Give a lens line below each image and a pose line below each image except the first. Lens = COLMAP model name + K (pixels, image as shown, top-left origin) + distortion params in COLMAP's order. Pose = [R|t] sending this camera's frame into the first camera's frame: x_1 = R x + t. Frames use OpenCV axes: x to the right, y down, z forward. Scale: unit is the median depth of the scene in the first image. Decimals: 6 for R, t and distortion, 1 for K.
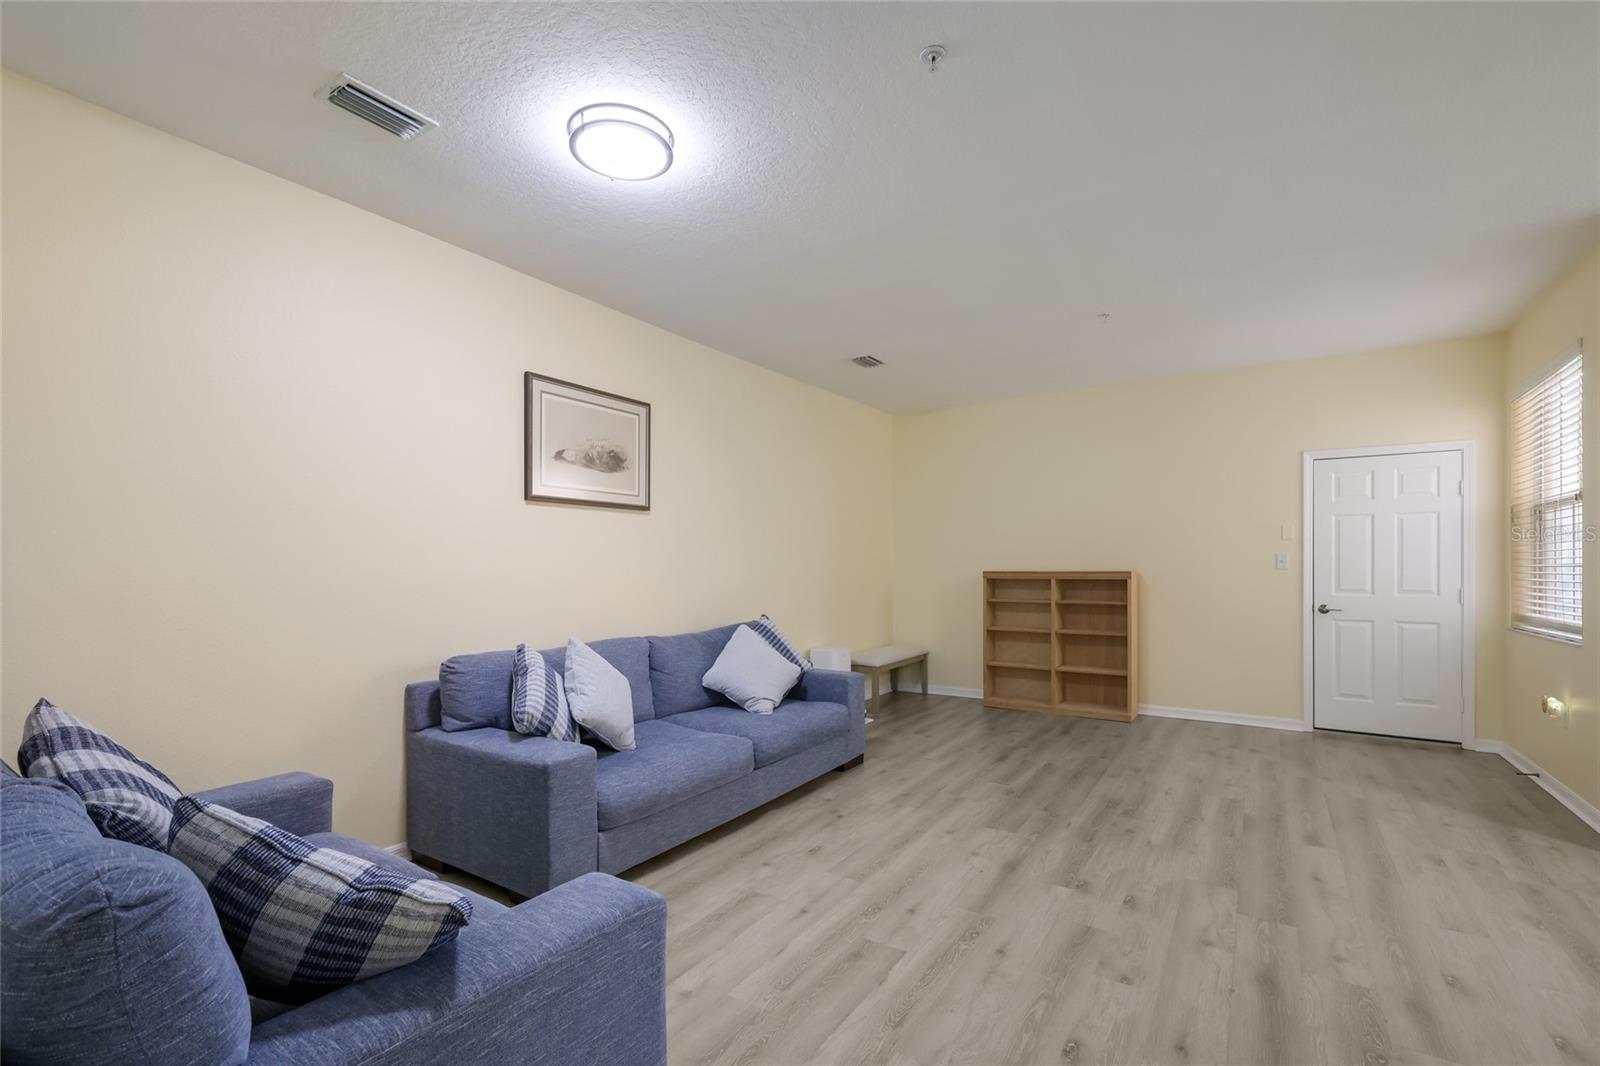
lens RADIAL K [[696.4, 0, 807.2], [0, 696.4, 568.2], [0, 0, 1]] dist [0.004261, -0.001370]
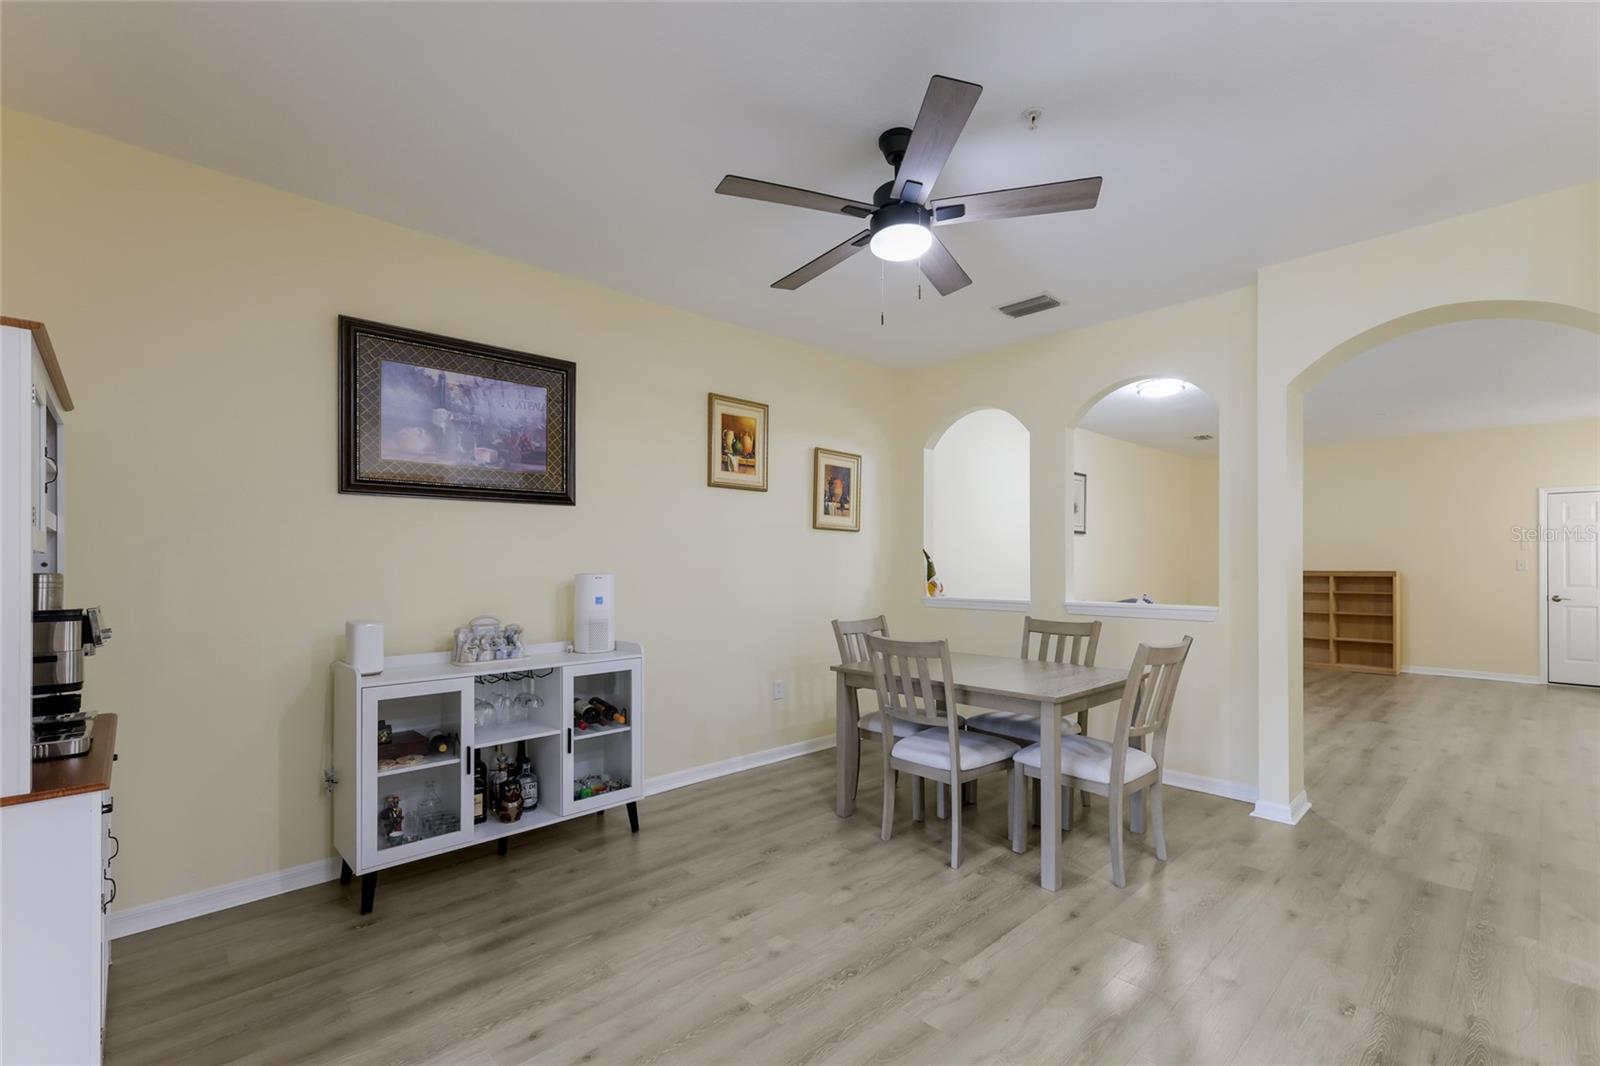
lens RADIAL K [[696.4, 0, 805.1], [0, 696.4, 559.1], [0, 0, 1]] dist [0.004261, -0.001370]
pose [[0.972460, 0.004773, -0.233021, -0.487318], [-0.007354, 0.999921, -0.010209, 0.004095], [0.232954, 0.011641, 0.972418, -0.866314]]
